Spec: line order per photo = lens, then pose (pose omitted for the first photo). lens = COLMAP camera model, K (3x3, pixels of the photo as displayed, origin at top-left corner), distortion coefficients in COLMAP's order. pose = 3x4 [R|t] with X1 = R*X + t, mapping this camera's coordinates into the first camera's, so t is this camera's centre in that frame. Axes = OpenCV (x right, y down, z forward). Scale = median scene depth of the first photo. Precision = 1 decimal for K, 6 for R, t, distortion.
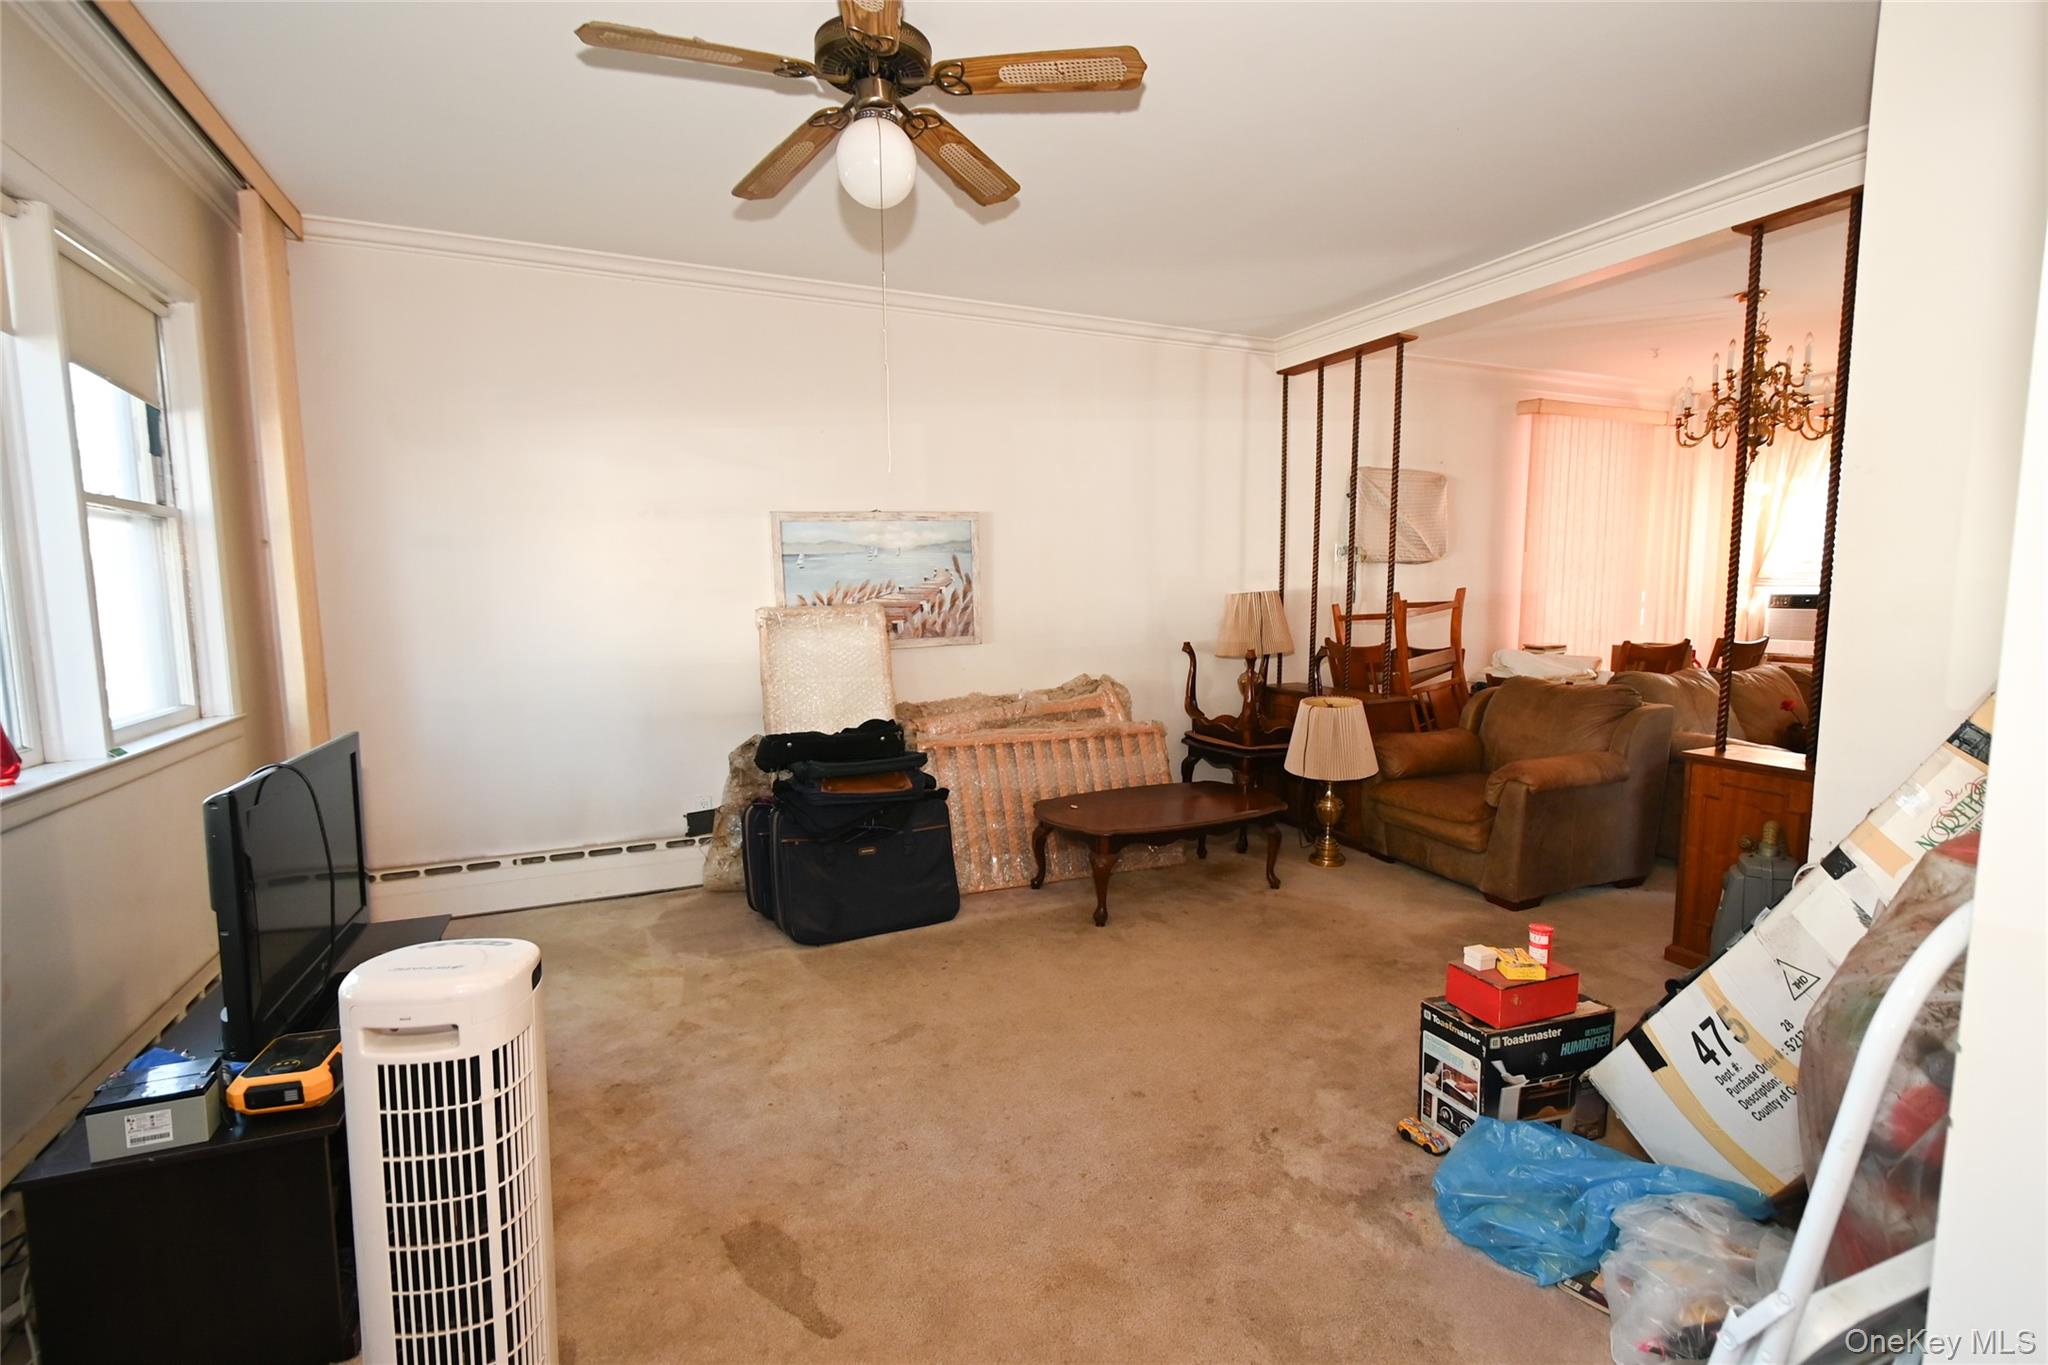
lens RADIAL K [[944.4, 0, 1024.0], [0, 944.4, 682.5], [0, 0, 1]] dist [0.002645, -0.000167]
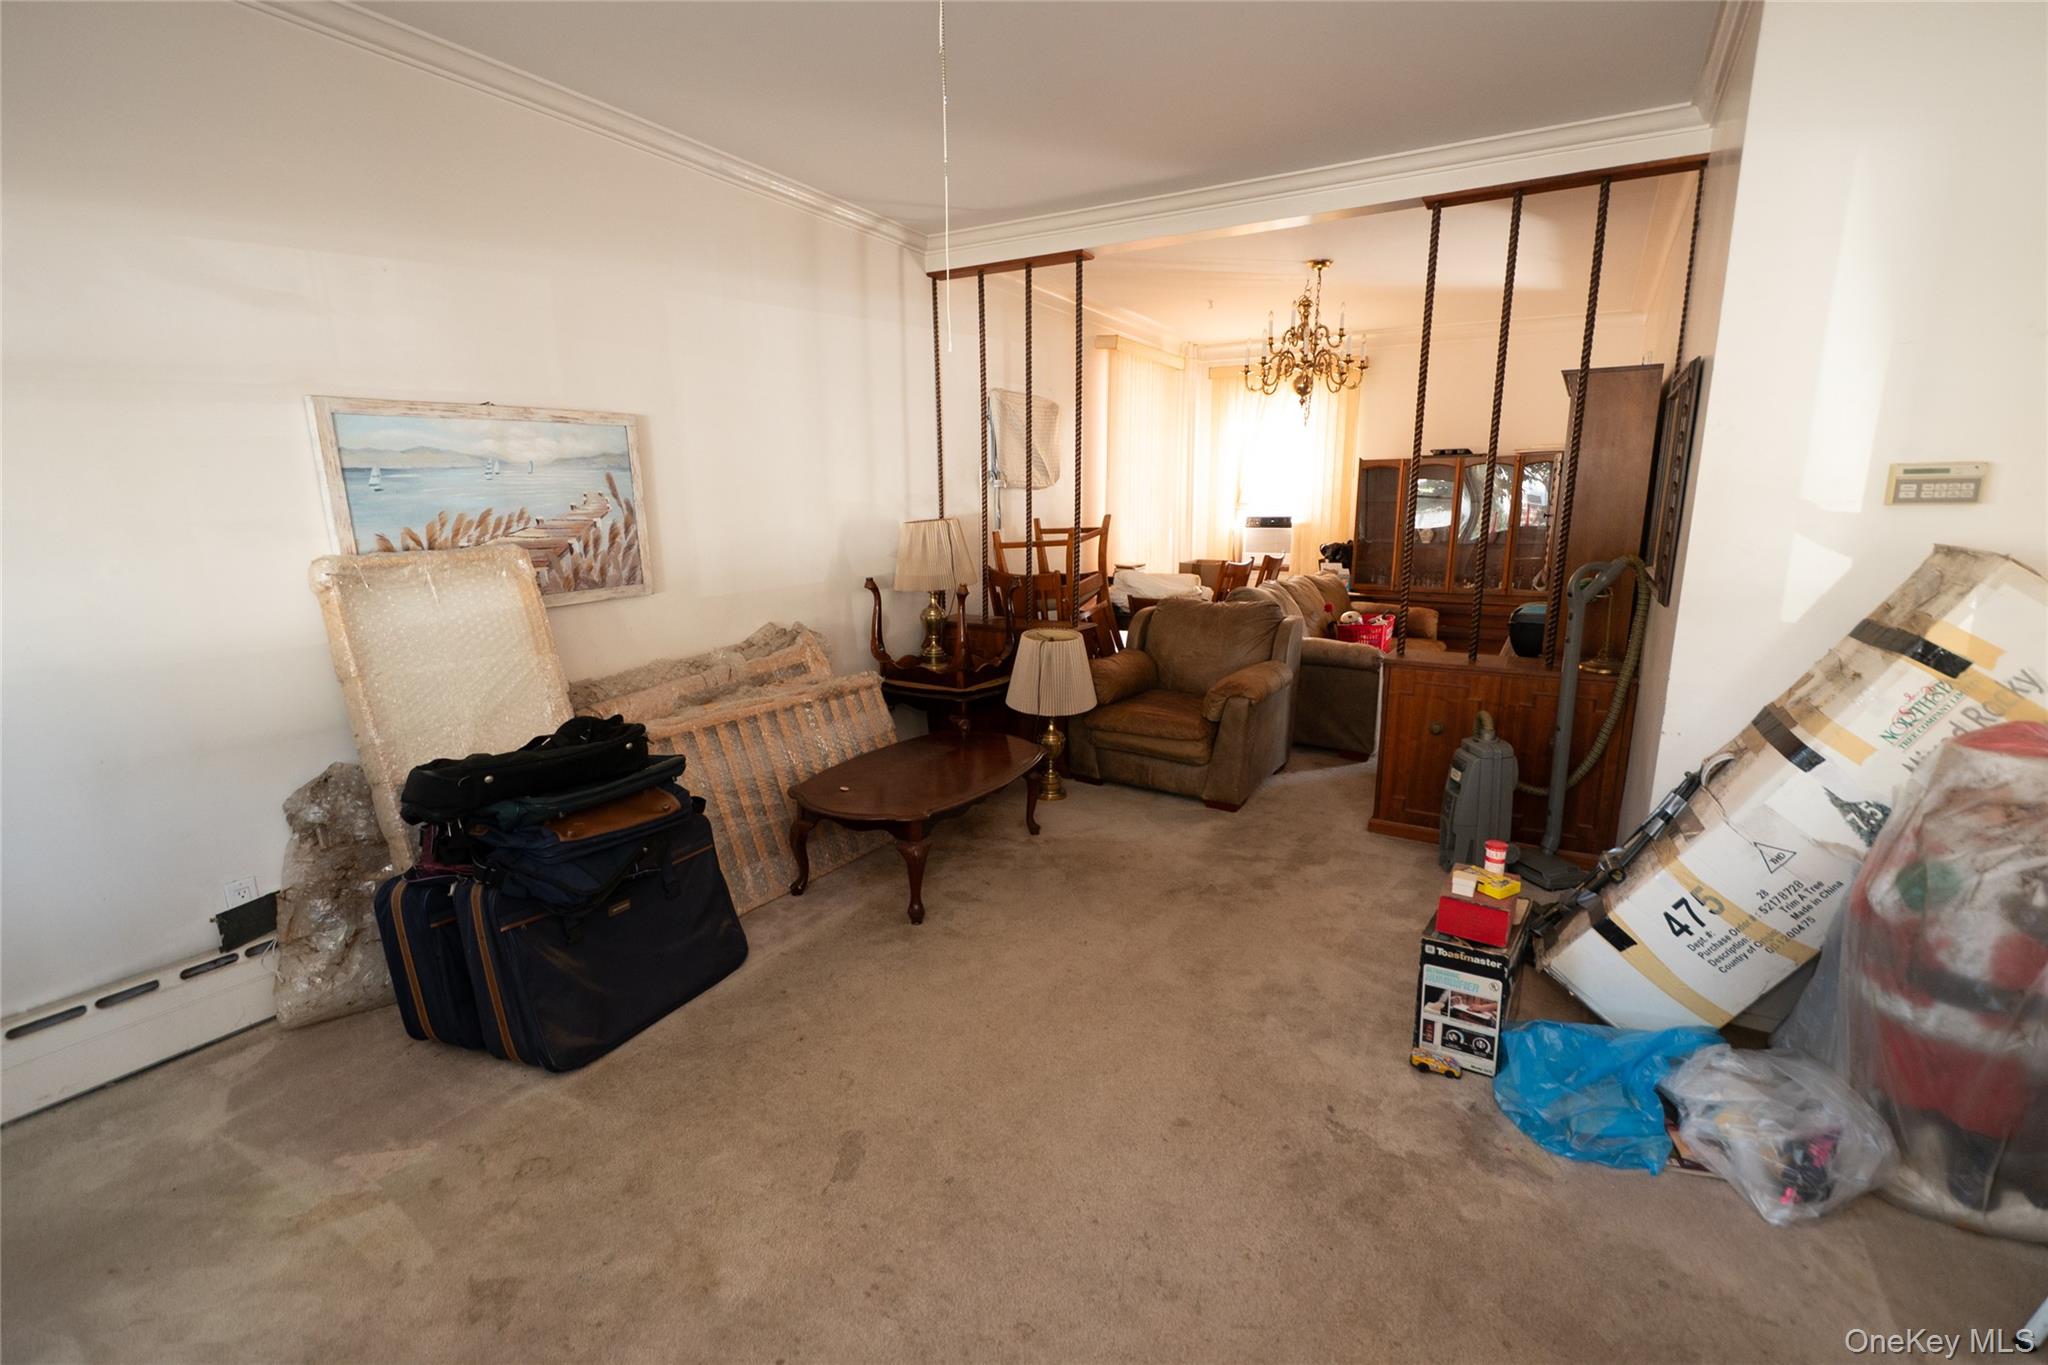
lens RADIAL K [[912.2, 0, 1029.0], [0, 912.2, 693.7], [0, 0, 1]] dist [0.009068, -0.008086]
pose [[0.813967, -0.117164, 0.568972, -0.258951], [0.057196, 0.990854, 0.122215, -0.039115], [-0.578088, -0.066936, 0.813224, 0.261647]]
